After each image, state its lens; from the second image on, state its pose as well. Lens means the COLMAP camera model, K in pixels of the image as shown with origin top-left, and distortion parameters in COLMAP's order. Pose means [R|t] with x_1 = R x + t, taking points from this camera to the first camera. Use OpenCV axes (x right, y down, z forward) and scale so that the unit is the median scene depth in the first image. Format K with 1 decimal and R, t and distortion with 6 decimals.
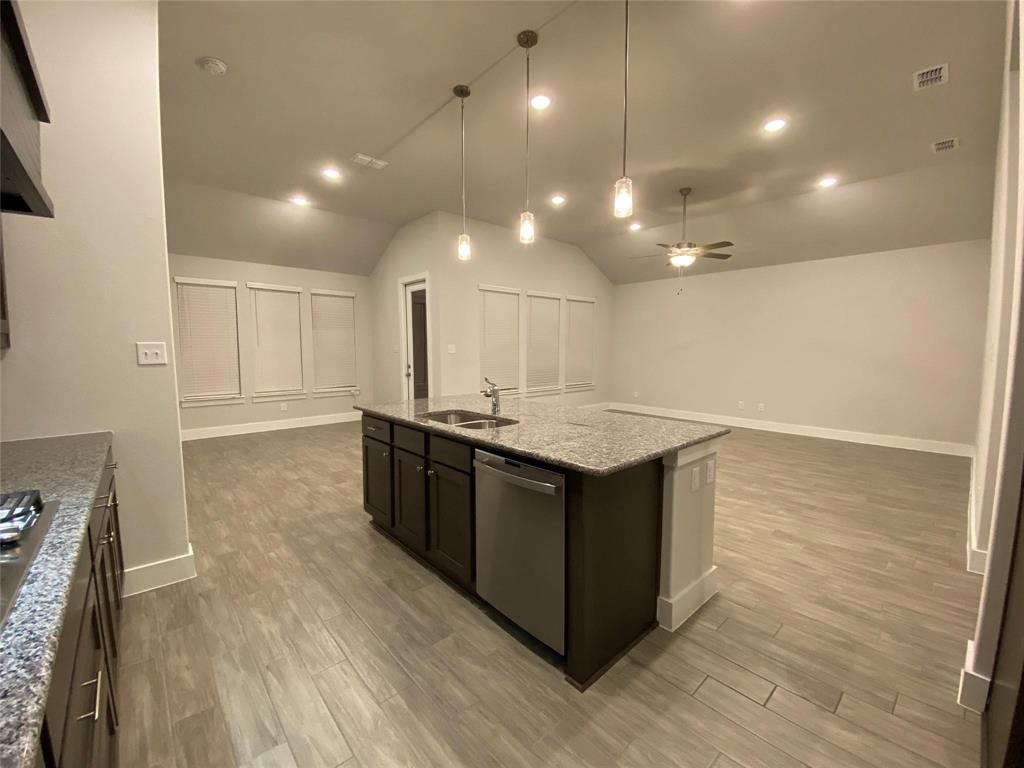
lens RADIAL K [[415.6, 0, 512.0], [0, 415.6, 384.0], [0, 0, 1]] dist [0.020198, -0.020611]
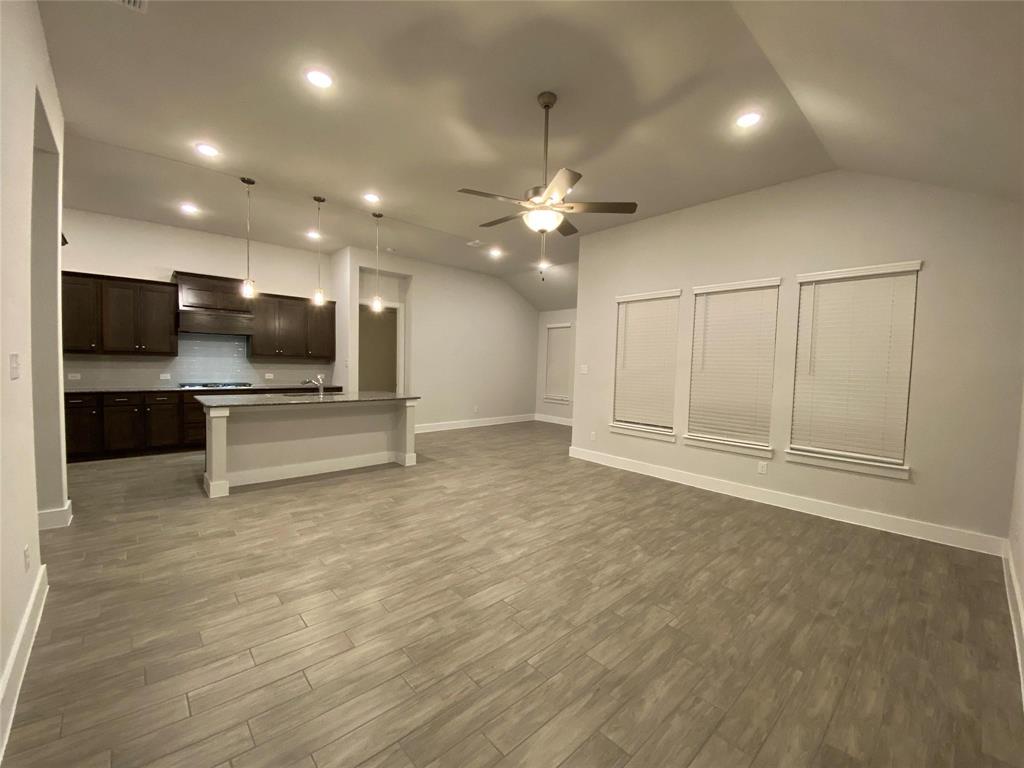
lens RADIAL K [[413.0, 0, 515.5], [0, 413.0, 385.3], [0, 0, 1]] dist [0.026868, -0.024169]
pose [[0.009521, 0.054895, -0.998447, 1.241408], [-0.114623, 0.991970, 0.053446, -0.121438], [0.993363, 0.113936, 0.015737, 1.223467]]
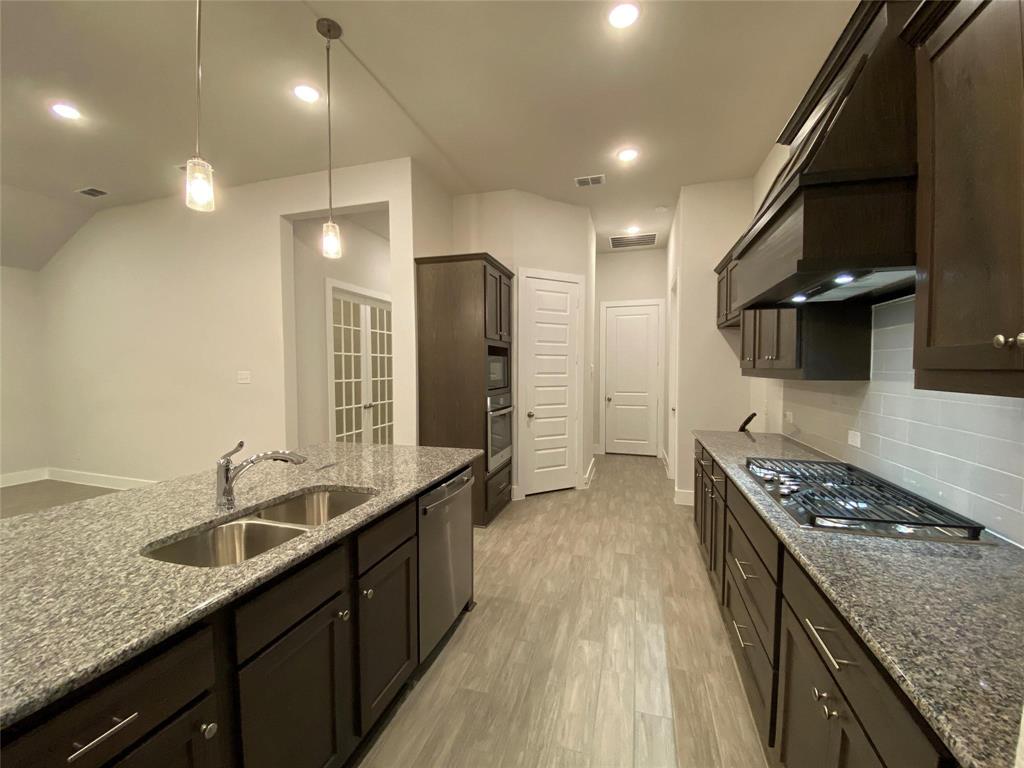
lens RADIAL K [[415.6, 0, 512.0], [0, 415.6, 384.0], [0, 0, 1]] dist [0.020198, -0.020611]
pose [[-0.520787, -0.031189, 0.853117, -0.463860], [0.076735, 0.993577, 0.083167, -0.071909], [-0.850231, 0.108776, -0.515048, 0.622530]]
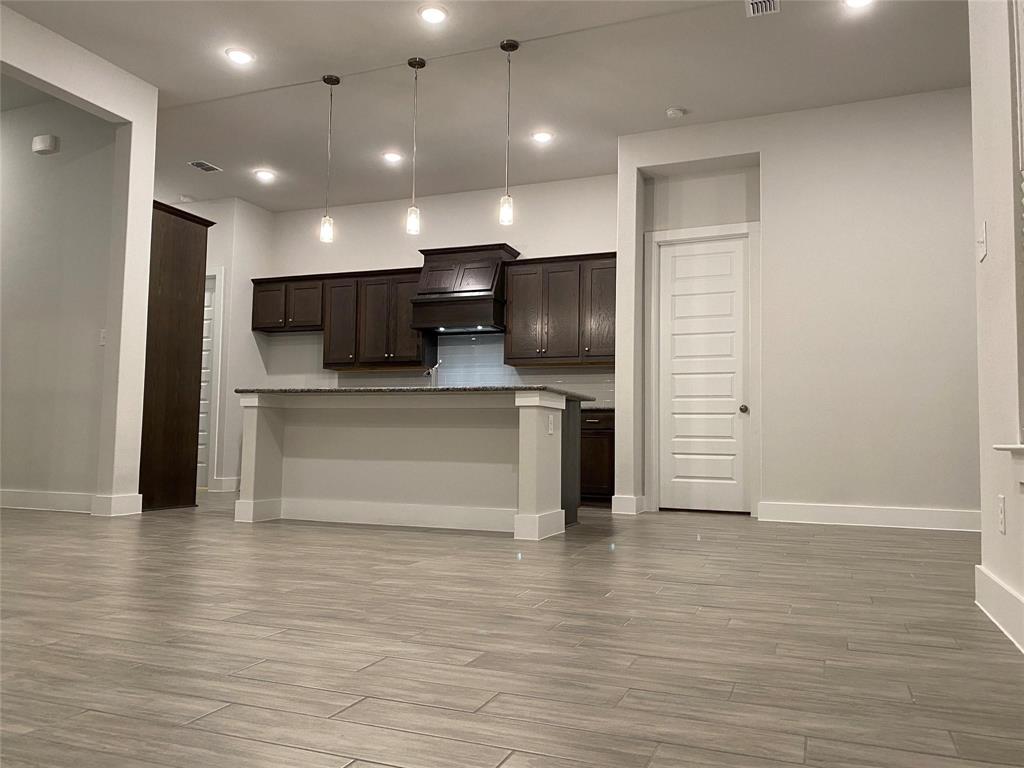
lens RADIAL K [[784.7, 0, 513.8], [0, 784.7, 381.6], [0, 0, 1]] dist [0.017294, -0.006250]
pose [[-0.894187, -0.049829, -0.444913, 0.449801], [-0.055097, 0.998480, -0.001093, 0.019692], [0.444291, 0.023535, -0.895573, 1.925762]]
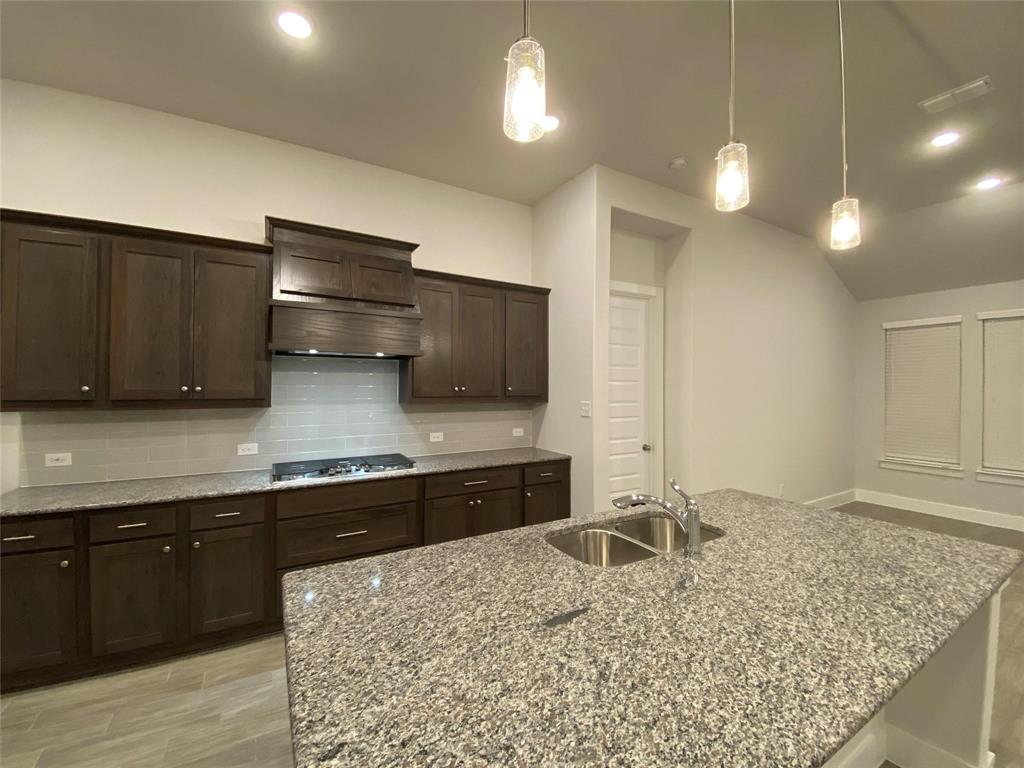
lens RADIAL K [[415.6, 0, 512.0], [0, 415.6, 384.0], [0, 0, 1]] dist [0.020198, -0.020611]
pose [[-0.203909, -0.006865, -0.978966, 0.348127], [-0.090717, 0.995806, 0.011912, -0.087057], [0.974778, 0.091237, -0.203676, 0.569676]]
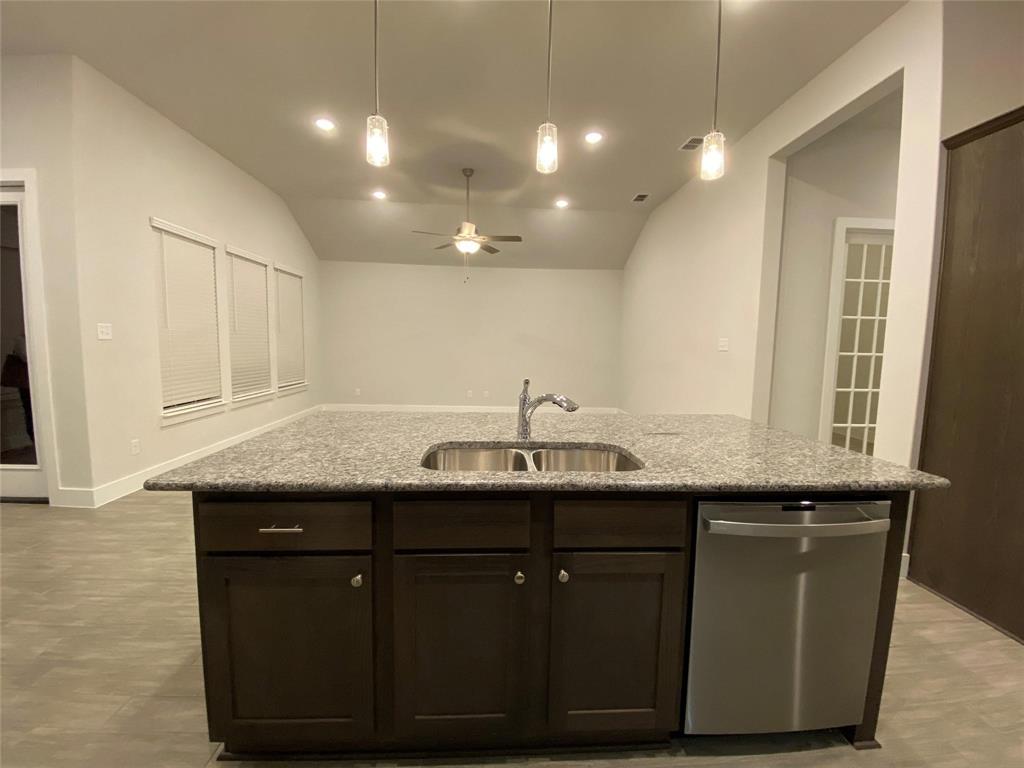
lens RADIAL K [[416.5, 0, 512.0], [0, 416.5, 384.0], [0, 0, 1]] dist [0.023343, -0.020991]
pose [[0.630389, -0.061305, 0.773855, -0.348024], [0.047941, 0.998048, 0.040012, -0.023438], [-0.774797, 0.011877, 0.632098, 0.409040]]
